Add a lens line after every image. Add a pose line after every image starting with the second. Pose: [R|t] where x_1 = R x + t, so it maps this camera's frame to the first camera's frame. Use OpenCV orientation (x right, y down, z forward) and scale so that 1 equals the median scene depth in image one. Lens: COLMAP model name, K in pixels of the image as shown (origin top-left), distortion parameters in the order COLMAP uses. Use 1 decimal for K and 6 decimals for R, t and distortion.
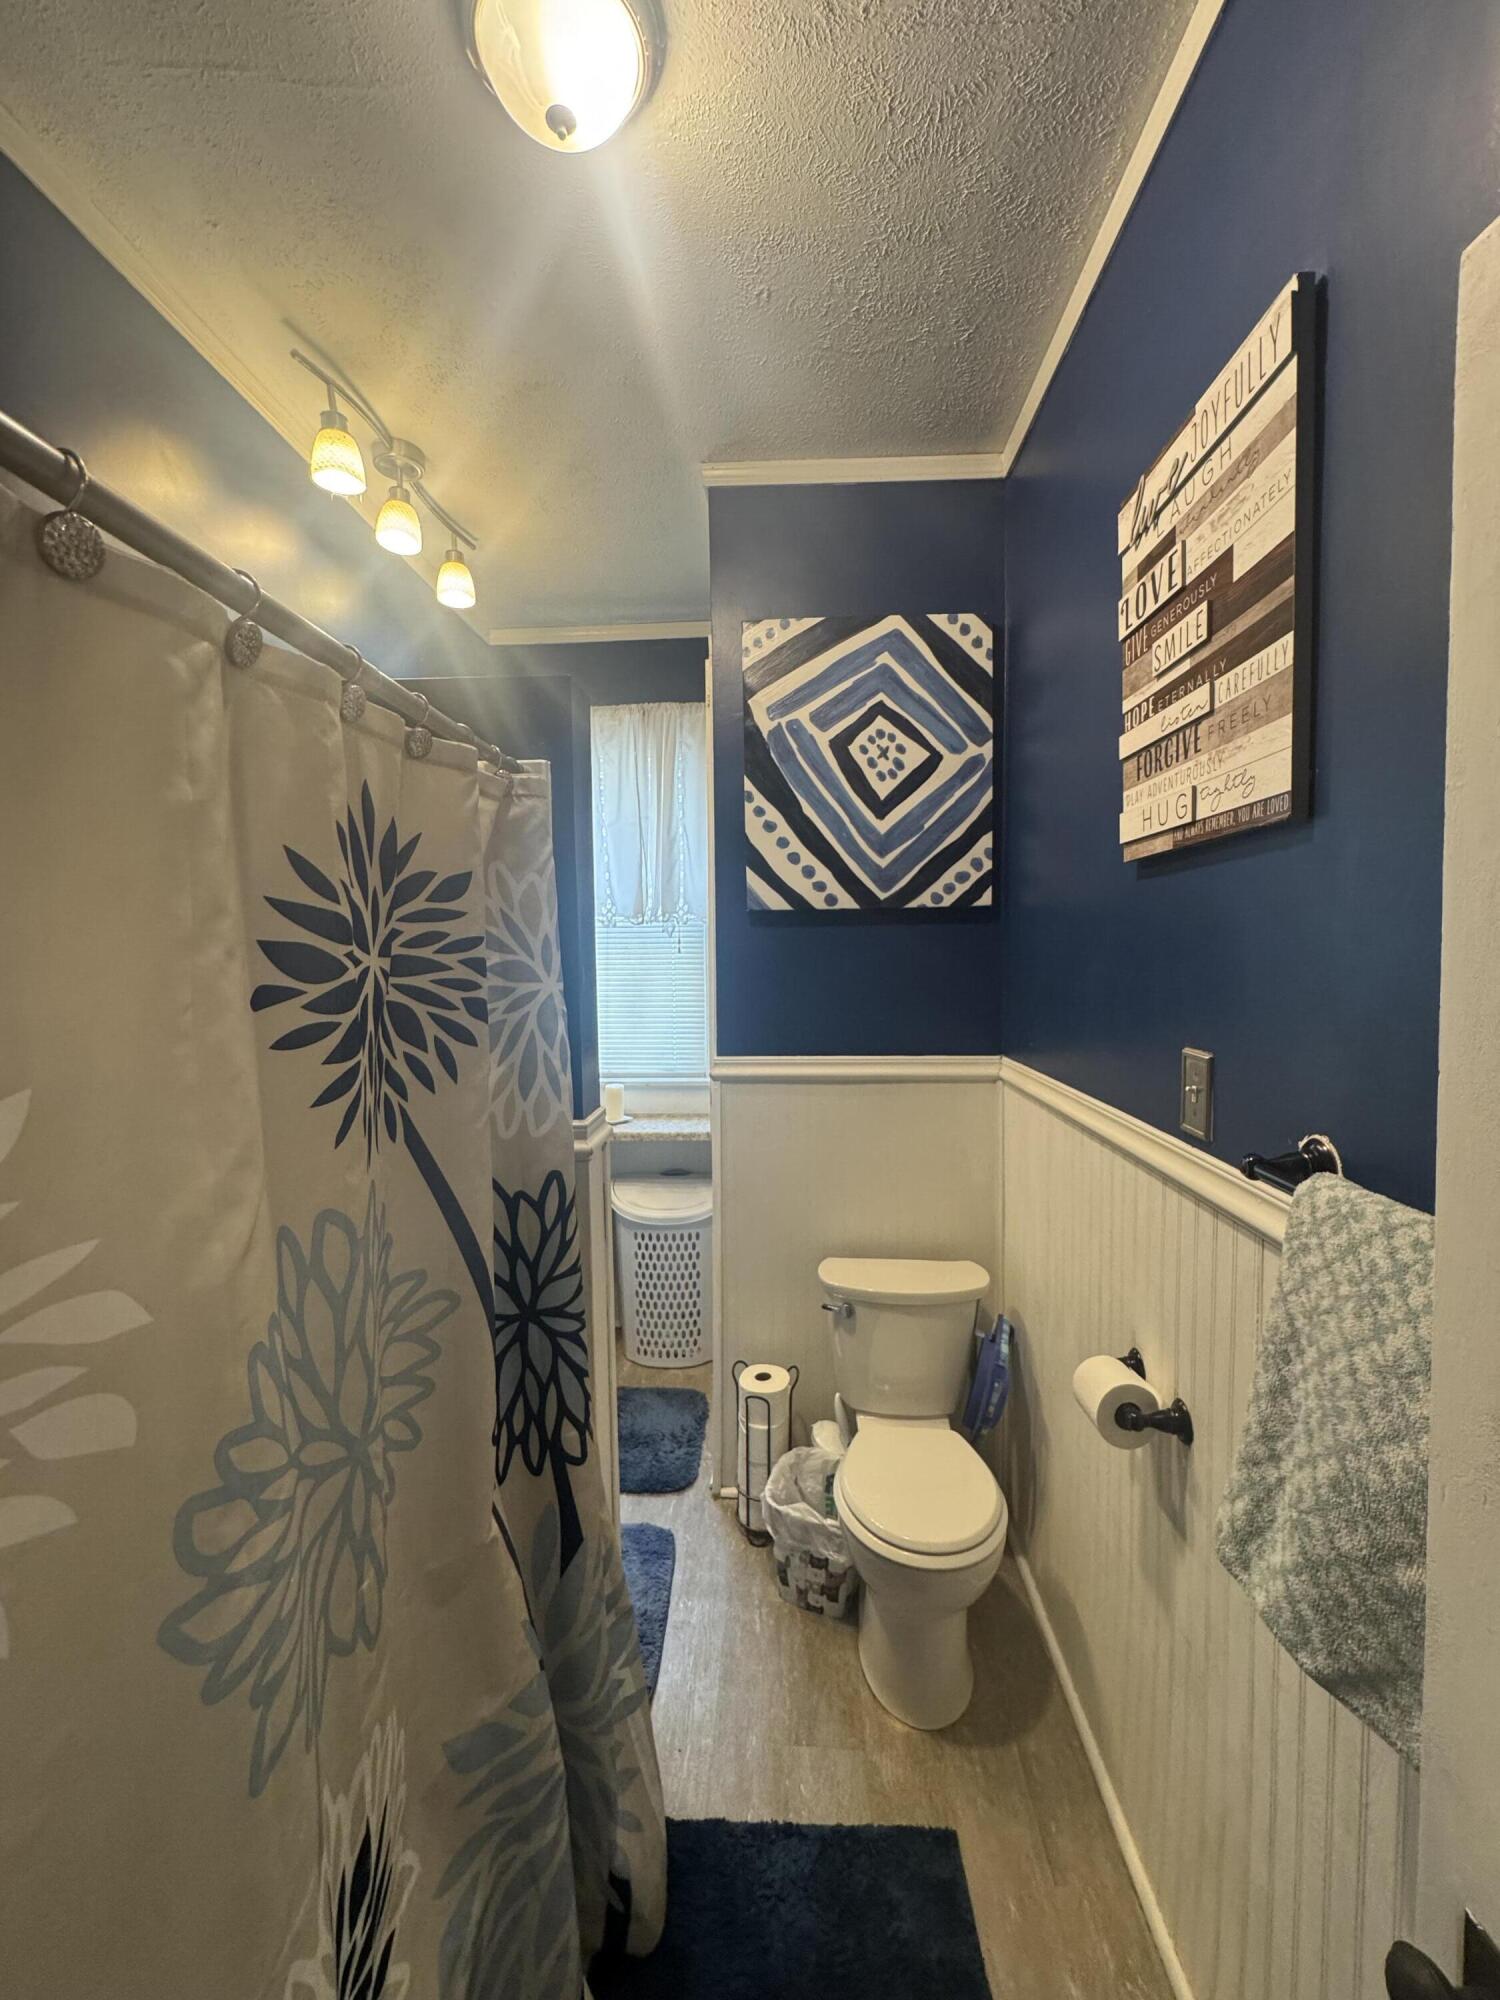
lens RADIAL K [[804.1, 0, 750.0], [0, 804.1, 1000.0], [0, 0, 1]] dist [-0.001101, -0.000056]
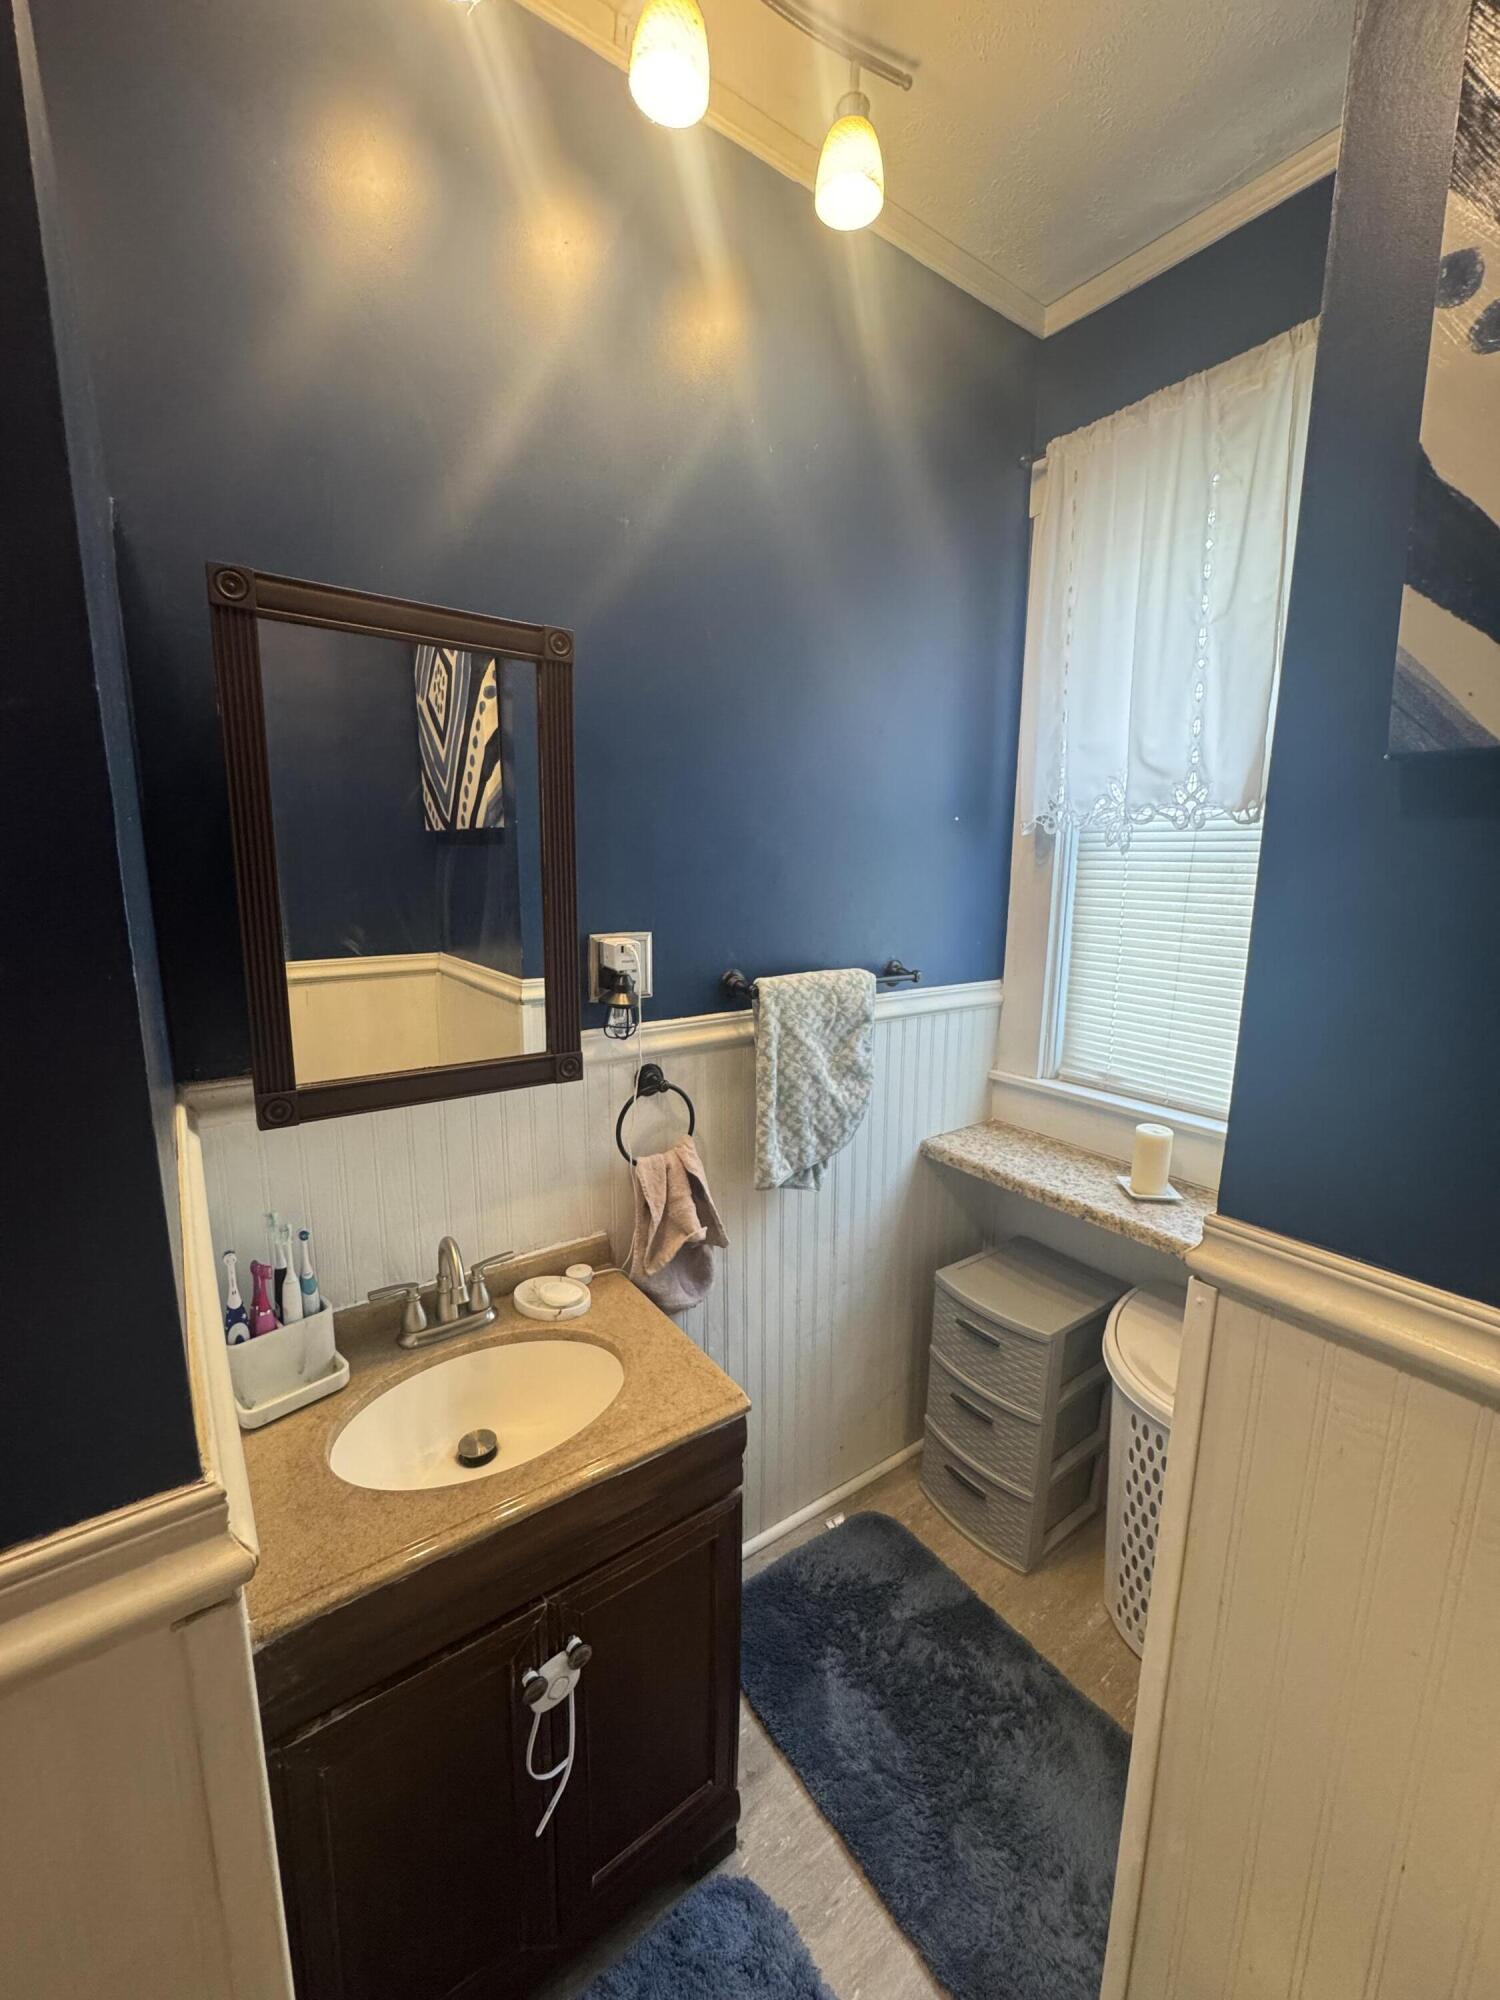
lens RADIAL K [[797.8, 0, 750.0], [0, 797.8, 1000.0], [0, 0, 1]] dist [-0.002020, 0.000279]
pose [[0.627503, 0.151149, -0.763802, 0.138435], [-0.063354, 0.987636, 0.143395, -0.094144], [0.776032, -0.041591, 0.629320, 1.129698]]
